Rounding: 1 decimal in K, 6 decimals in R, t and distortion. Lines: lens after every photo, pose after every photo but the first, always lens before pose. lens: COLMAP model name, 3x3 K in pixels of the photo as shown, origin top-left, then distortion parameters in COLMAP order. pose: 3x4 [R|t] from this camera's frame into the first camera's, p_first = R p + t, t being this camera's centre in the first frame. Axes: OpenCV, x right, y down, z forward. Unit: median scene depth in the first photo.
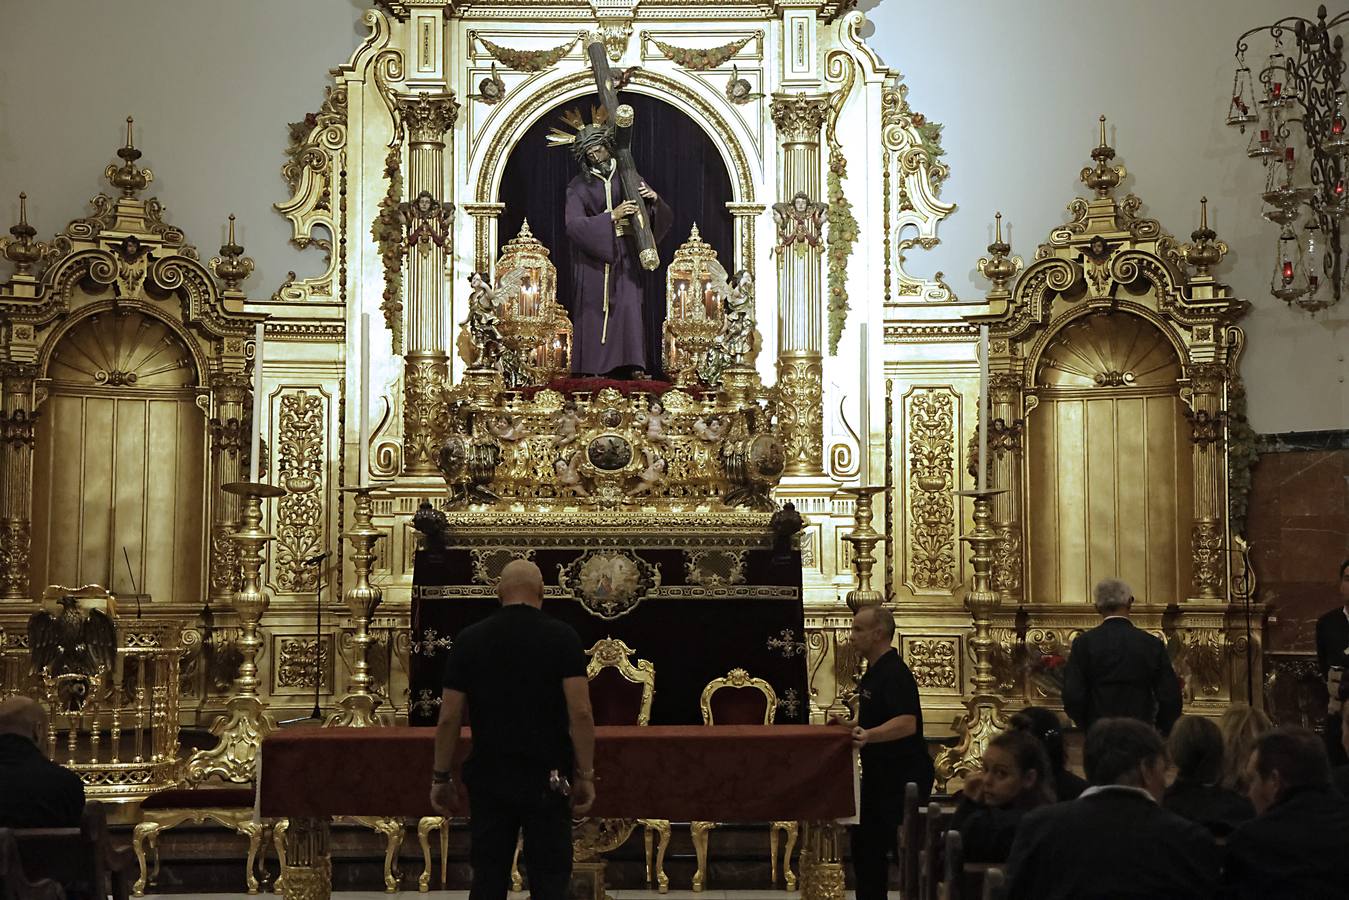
lens RADIAL K [[2220.8, 0, 664.9], [0, 2220.8, 450.7], [0, 0, 1]] dist [0.199465, 0.189284]
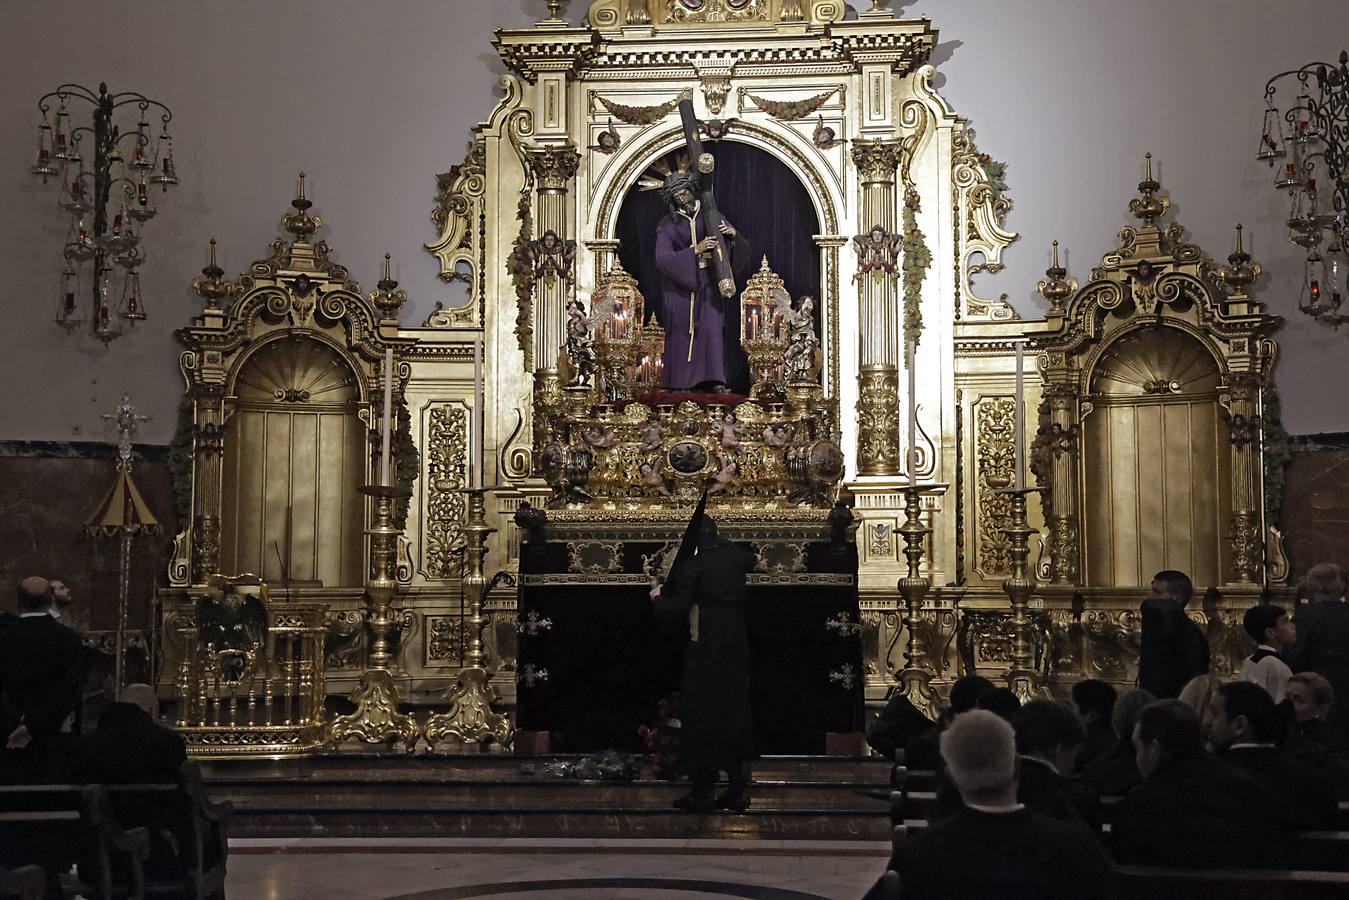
lens RADIAL K [[1951.2, 0, 679.7], [0, 1951.2, 447.8], [0, 0, 1]] dist [0.148503, 0.118145]
pose [[0.996760, -0.007743, -0.080058, 0.039163], [0.007678, 0.999970, -0.001118, -0.002340], [0.080064, 0.000500, 0.996790, -0.002316]]
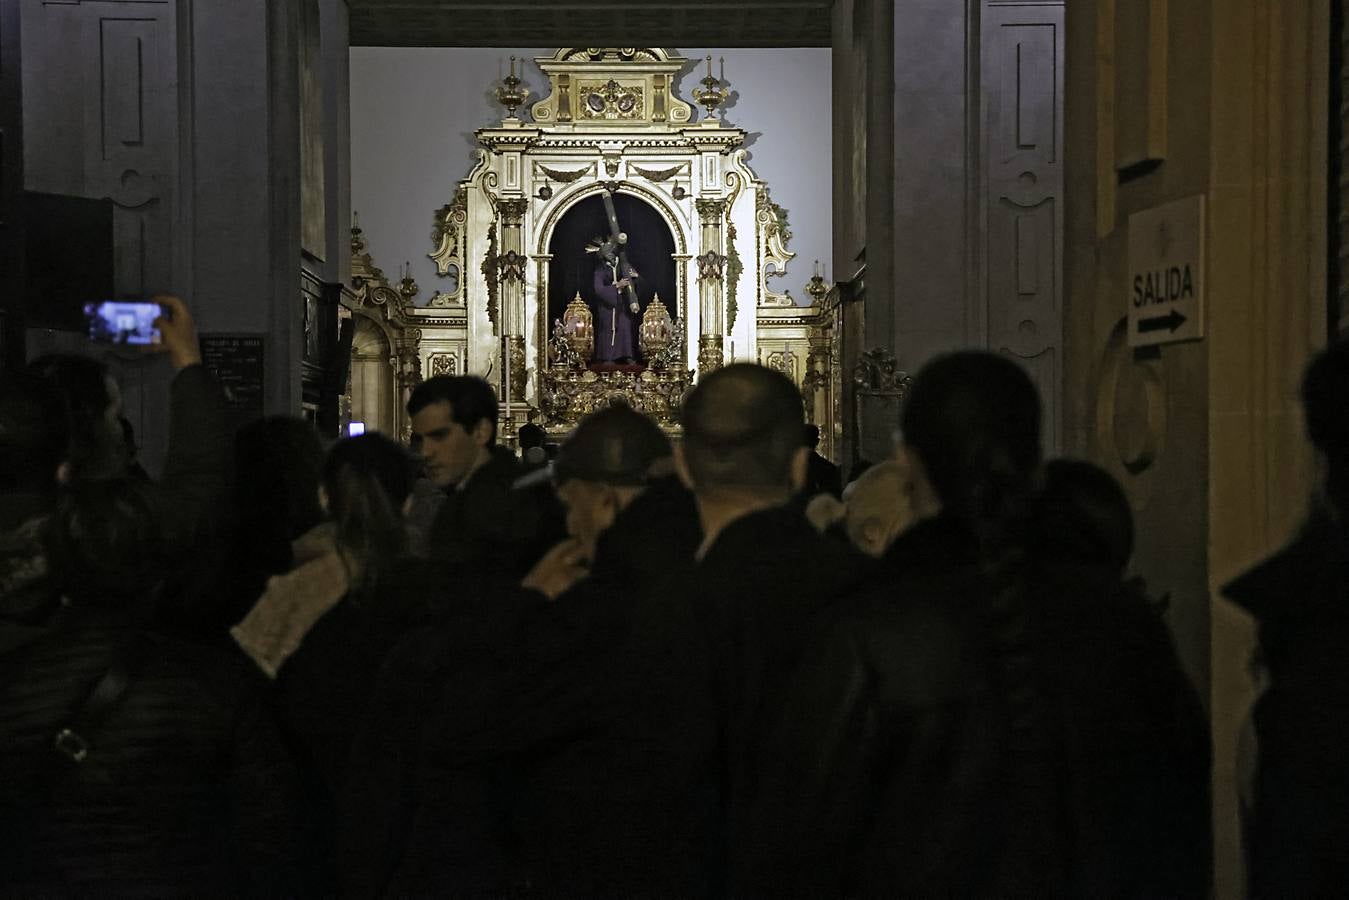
lens RADIAL K [[2921.3, 0, 674.5], [0, 2921.3, 450.0], [0, 0, 1]] dist [0.064386, 0.091356]
pose [[0.999716, -0.003474, 0.023562, -0.028665], [0.002036, 0.998150, 0.060763, -0.097075], [-0.023729, -0.060698, 0.997874, -1.463288]]
